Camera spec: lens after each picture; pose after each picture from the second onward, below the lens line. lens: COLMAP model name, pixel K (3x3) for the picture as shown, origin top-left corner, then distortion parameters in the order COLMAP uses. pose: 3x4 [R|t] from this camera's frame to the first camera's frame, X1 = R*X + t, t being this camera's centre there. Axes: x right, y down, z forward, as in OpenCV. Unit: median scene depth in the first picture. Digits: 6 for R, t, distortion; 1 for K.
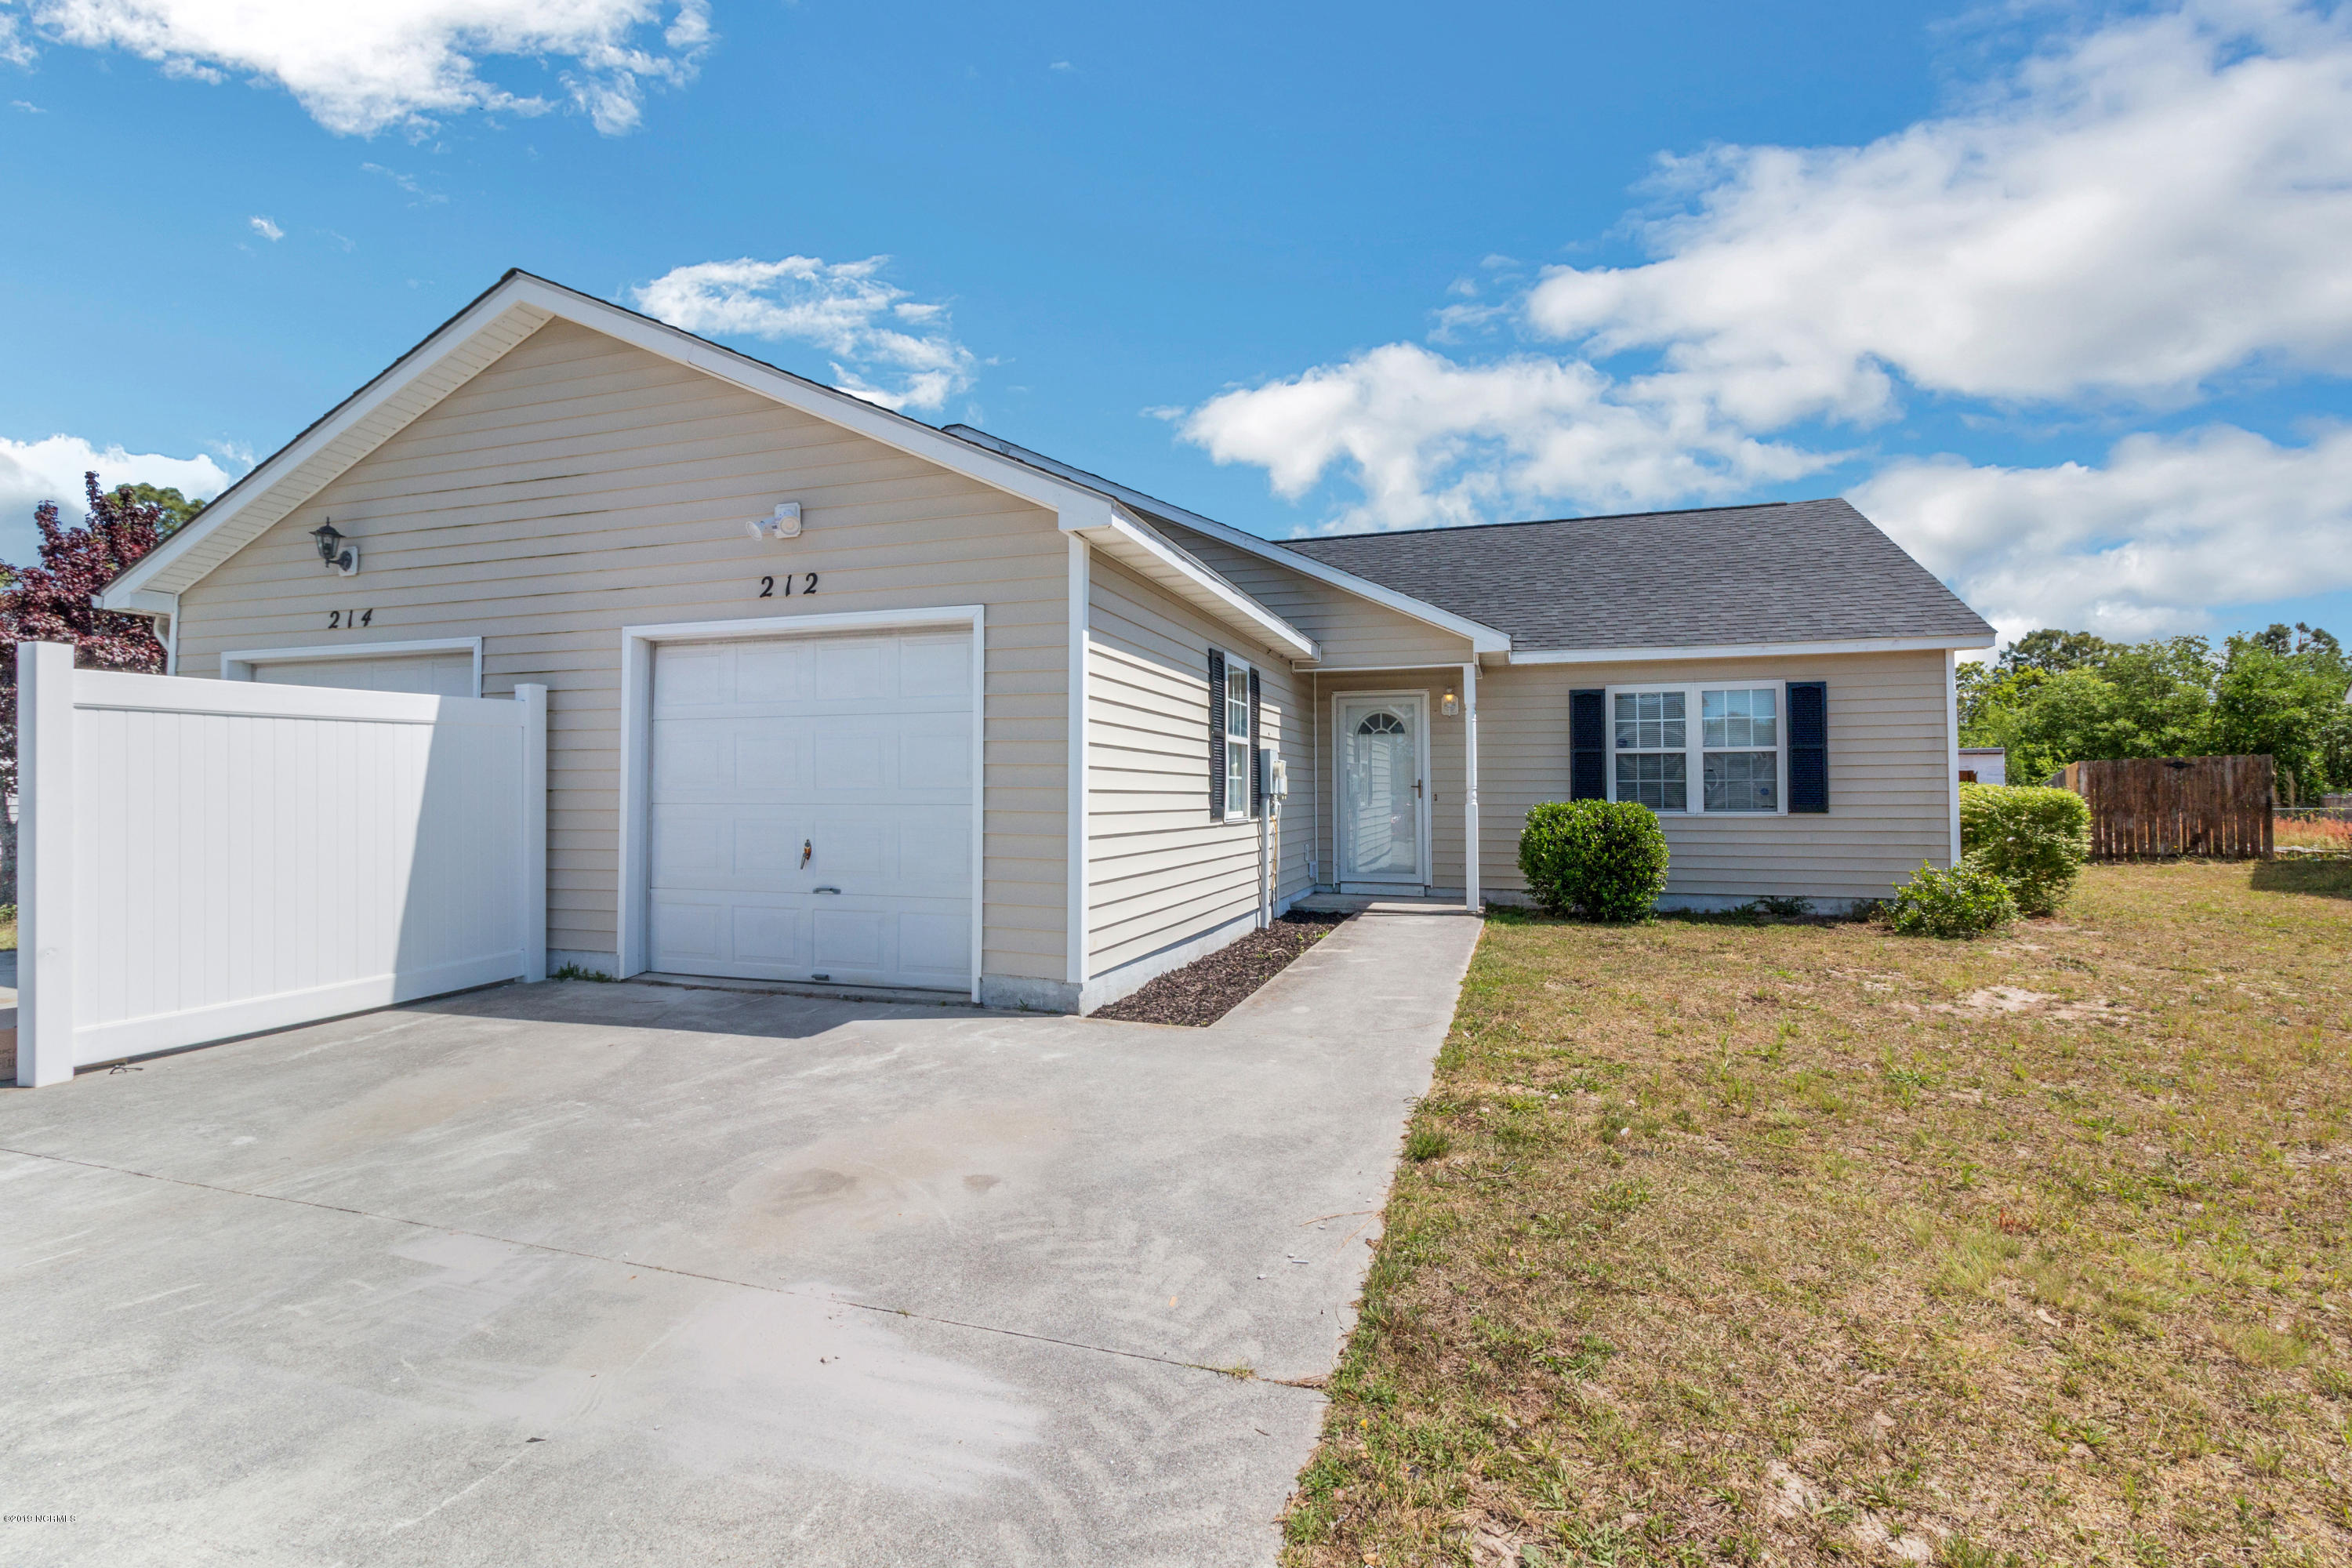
lens RADIAL K [[1084.8, 0, 1162.3], [0, 1084.8, 756.2], [0, 0, 1]] dist [0.000015, 0.000298]
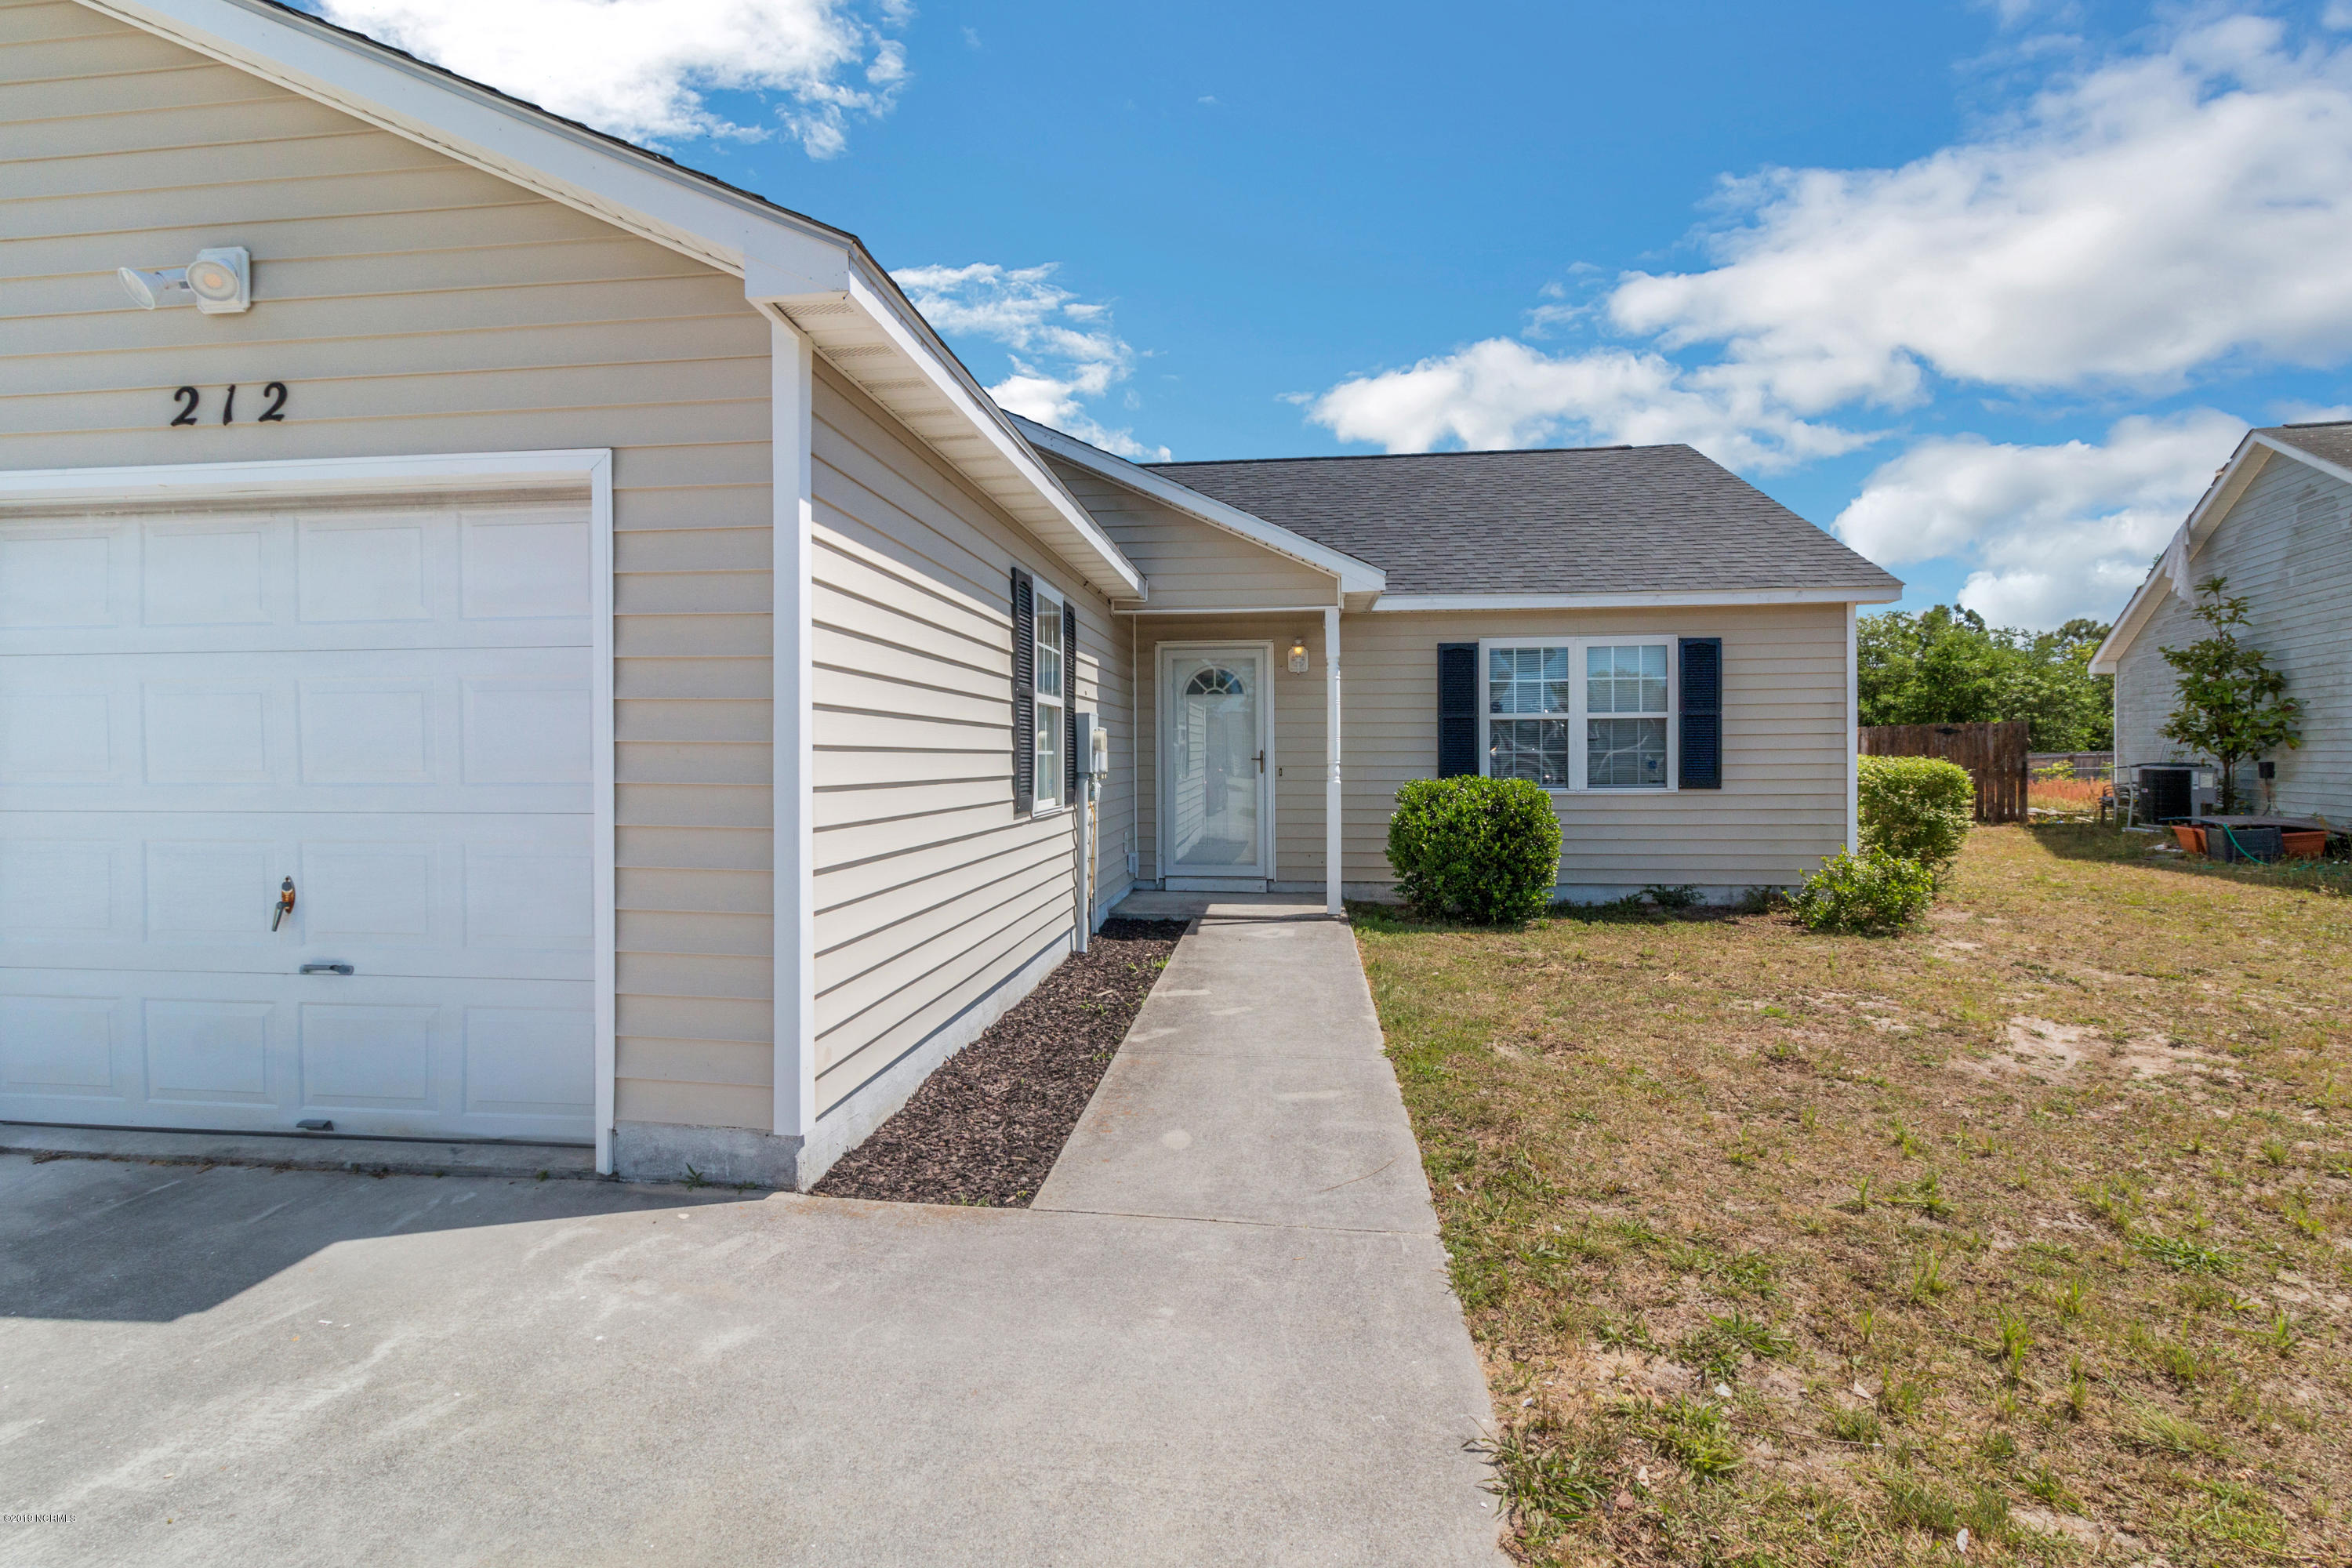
lens RADIAL K [[1084.8, 0, 1162.3], [0, 1084.8, 756.2], [0, 0, 1]] dist [0.000015, 0.000298]
pose [[0.979247, -0.003909, 0.202631, -0.002706], [-0.003335, 0.999368, 0.035393, -0.003372], [-0.202641, -0.035334, 0.978615, 0.244997]]
